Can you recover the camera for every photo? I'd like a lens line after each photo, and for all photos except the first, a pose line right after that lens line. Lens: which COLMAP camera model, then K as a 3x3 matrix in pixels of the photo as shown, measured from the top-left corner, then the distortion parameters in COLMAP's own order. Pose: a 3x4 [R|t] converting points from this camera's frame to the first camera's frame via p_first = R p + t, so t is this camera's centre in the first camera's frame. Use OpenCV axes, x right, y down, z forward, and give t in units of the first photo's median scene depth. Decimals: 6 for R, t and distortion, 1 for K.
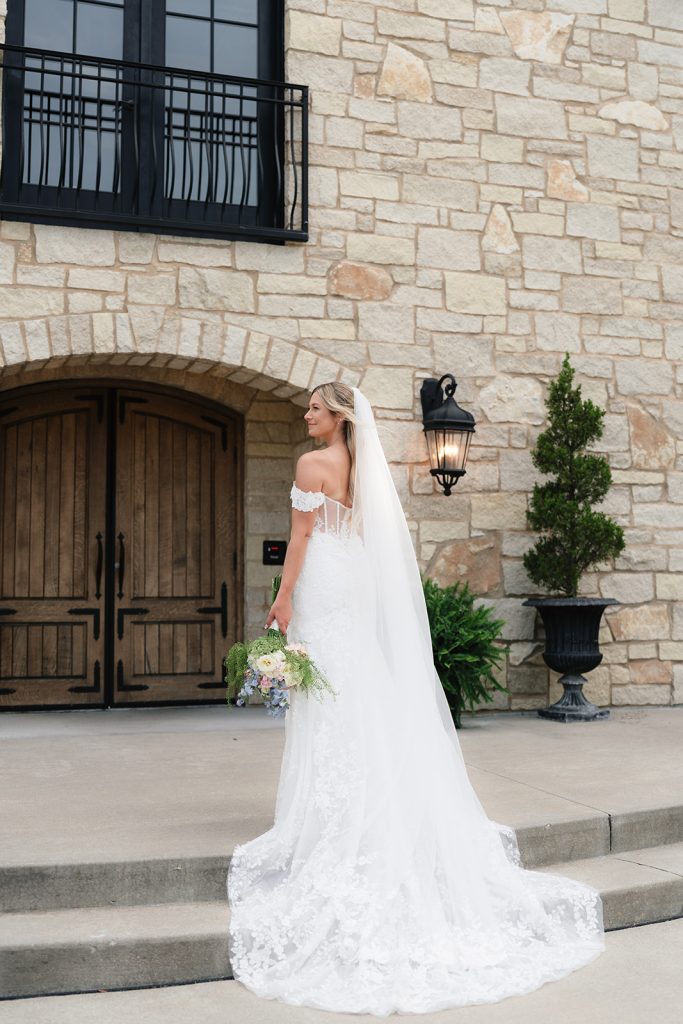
lens RADIAL K [[1245.1, 0, 341.5], [0, 1245.1, 512.0], [0, 0, 1]] dist [-0.082518, 0.105570]
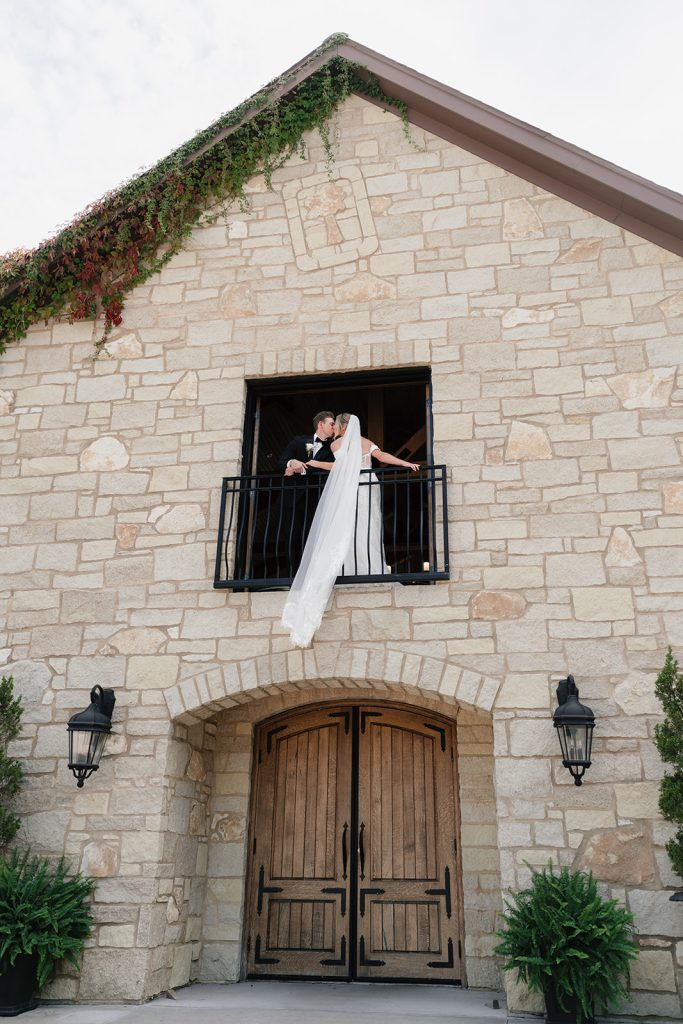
lens RADIAL K [[877.2, 0, 341.5], [0, 877.2, 512.0], [0, 0, 1]] dist [0.033535, 0.100943]
pose [[0.878070, -0.167944, -0.448093, 0.279744], [0.020247, 0.948592, -0.315855, 0.000140], [0.478103, 0.268270, 0.836331, 0.161892]]
